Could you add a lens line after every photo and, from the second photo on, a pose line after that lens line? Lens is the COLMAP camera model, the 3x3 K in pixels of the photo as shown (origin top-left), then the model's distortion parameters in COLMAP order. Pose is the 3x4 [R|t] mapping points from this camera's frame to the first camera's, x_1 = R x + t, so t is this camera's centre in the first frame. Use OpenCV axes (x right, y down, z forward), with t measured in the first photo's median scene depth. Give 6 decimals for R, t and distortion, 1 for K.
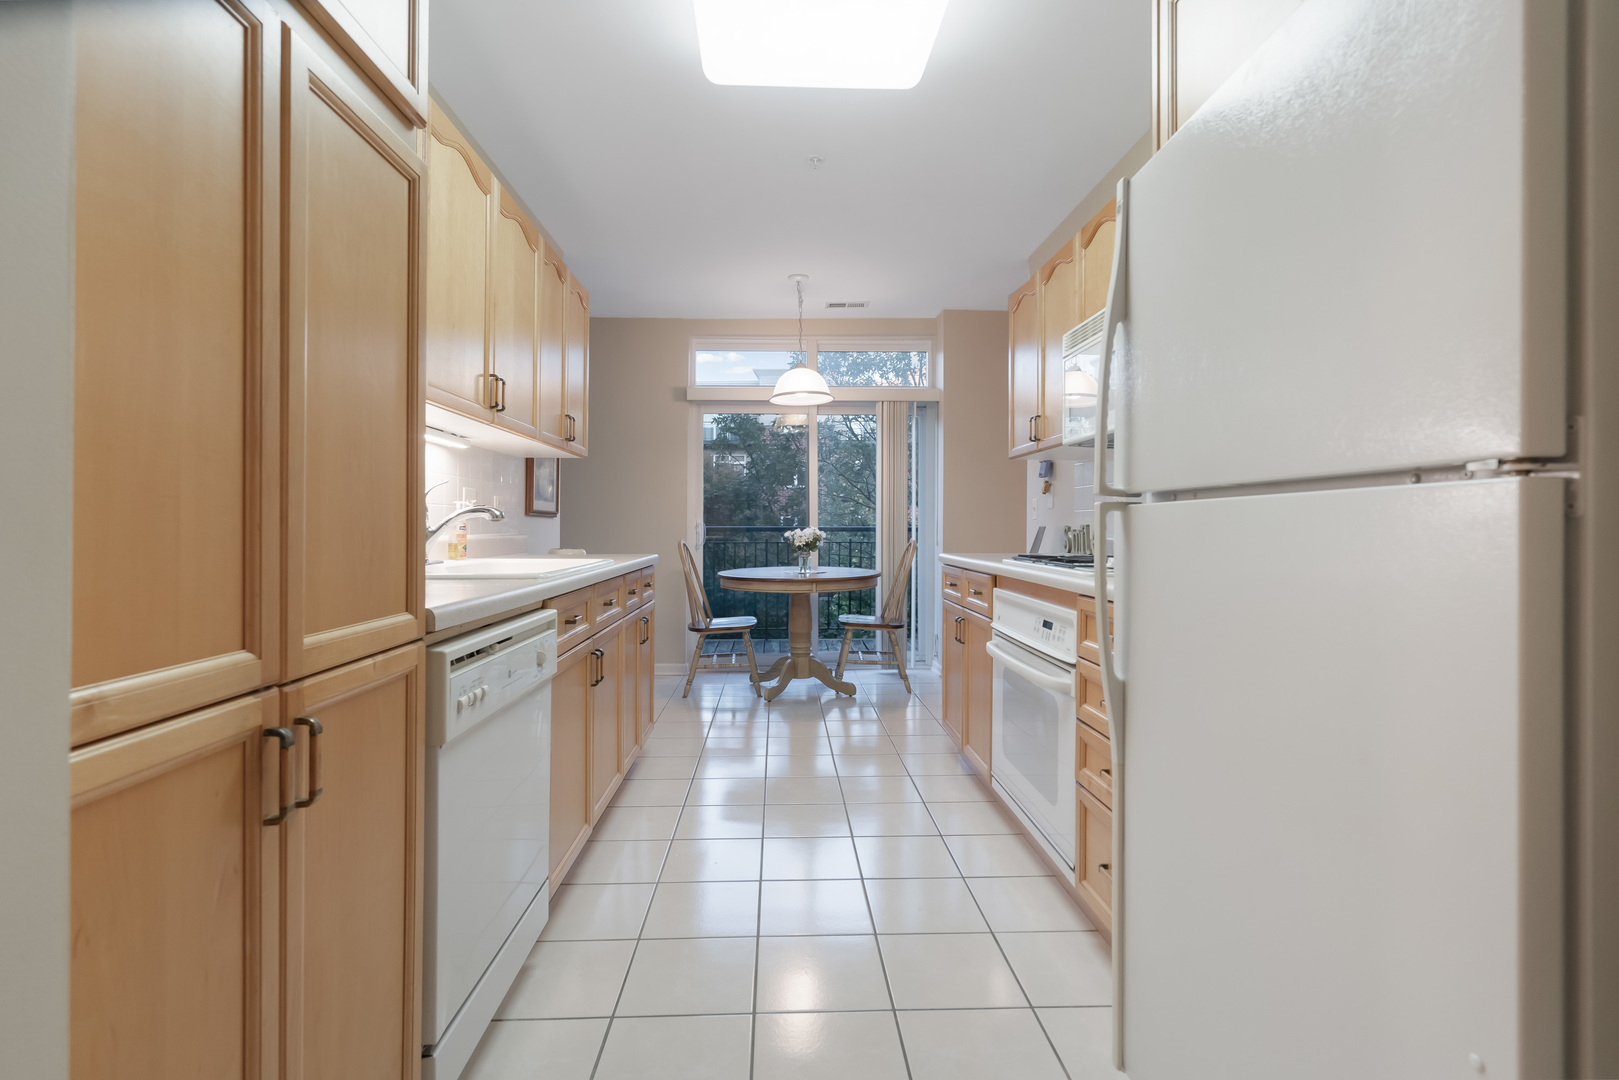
lens RADIAL K [[760.5, 0, 803.6], [0, 760.5, 545.8], [0, 0, 1]] dist [-0.000148, 0.000306]
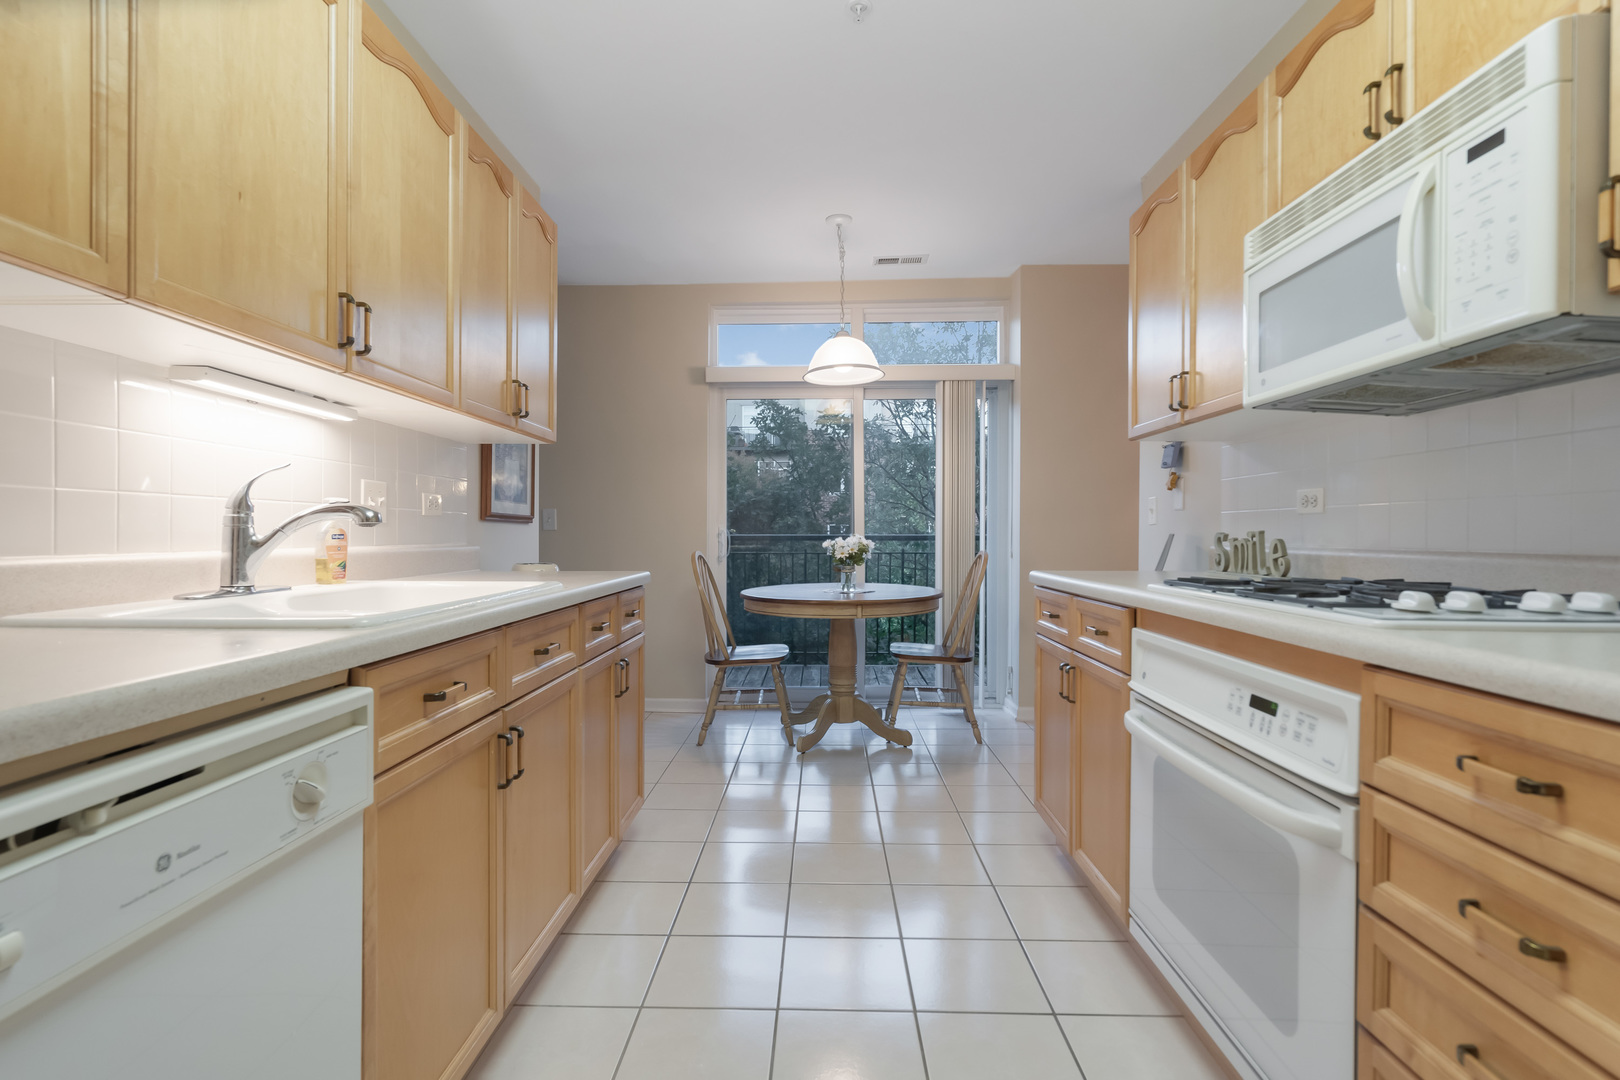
lens RADIAL K [[761.0, 0, 804.1], [0, 761.0, 545.8], [0, 0, 1]] dist [-0.000148, 0.000306]
pose [[0.998024, -0.000022, -0.062834, 0.005861], [-0.000690, 0.999936, -0.011308, -0.004295], [0.062831, 0.011329, 0.997960, 0.192439]]
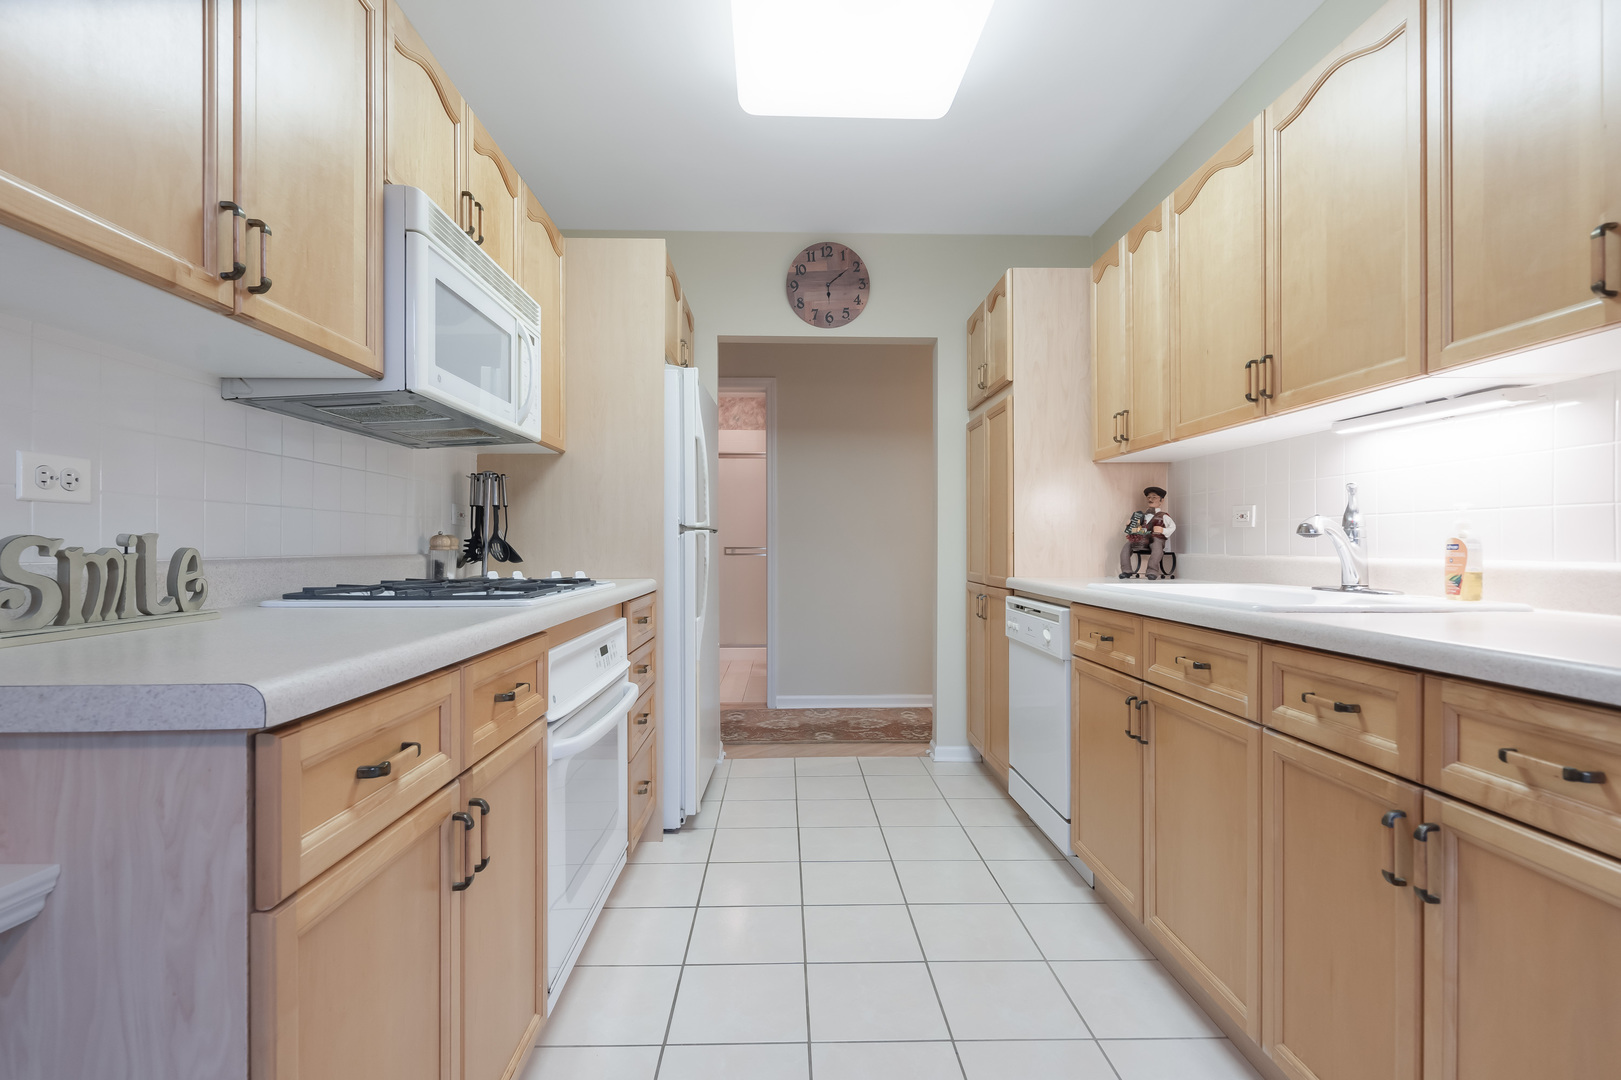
lens RADIAL K [[761.5, 0, 804.6], [0, 761.5, 545.8], [0, 0, 1]] dist [-0.000148, 0.000306]
pose [[-0.999952, -0.002967, 0.009334, 0.034704], [-0.002694, 0.999573, 0.029111, -0.021877], [-0.009416, 0.029085, -0.999533, 0.876445]]
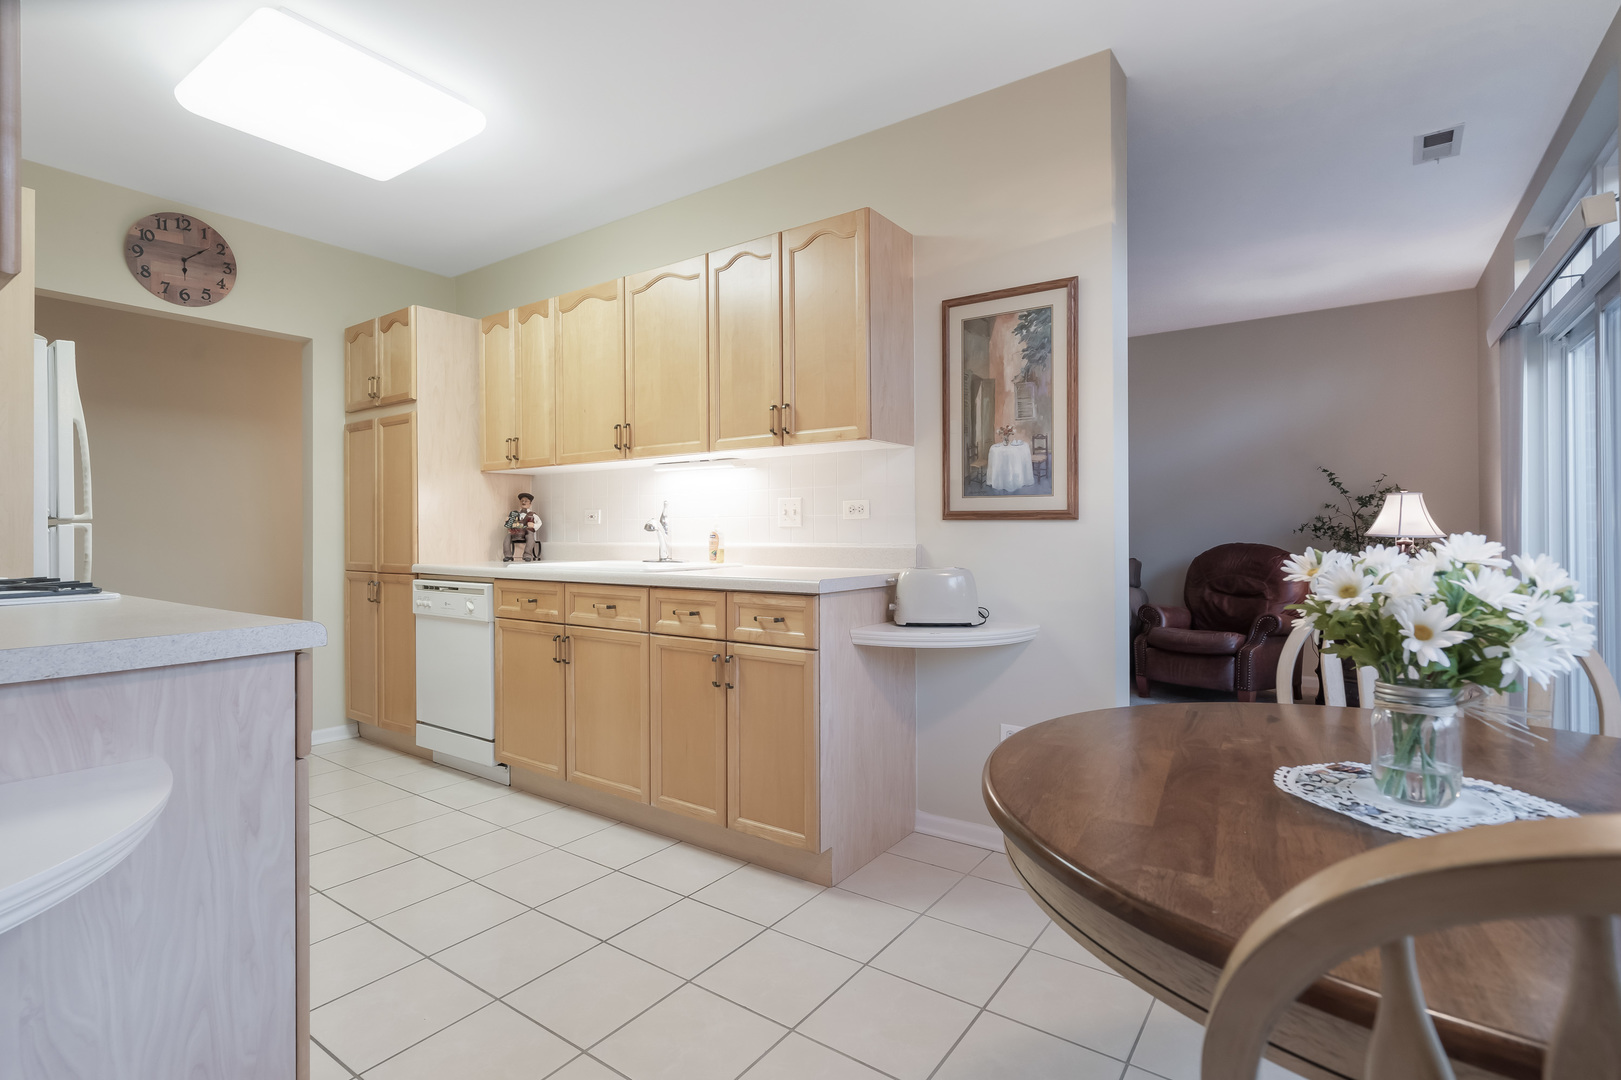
lens RADIAL K [[762.0, 0, 810.5], [0, 762.0, 540.0], [0, 0, 1]] dist [-0.001761, 0.000388]
pose [[-0.605323, 0.008826, -0.795931, 0.231589], [-0.018024, 0.999530, 0.024791, -0.027292], [0.795776, 0.029352, -0.604879, 1.009525]]
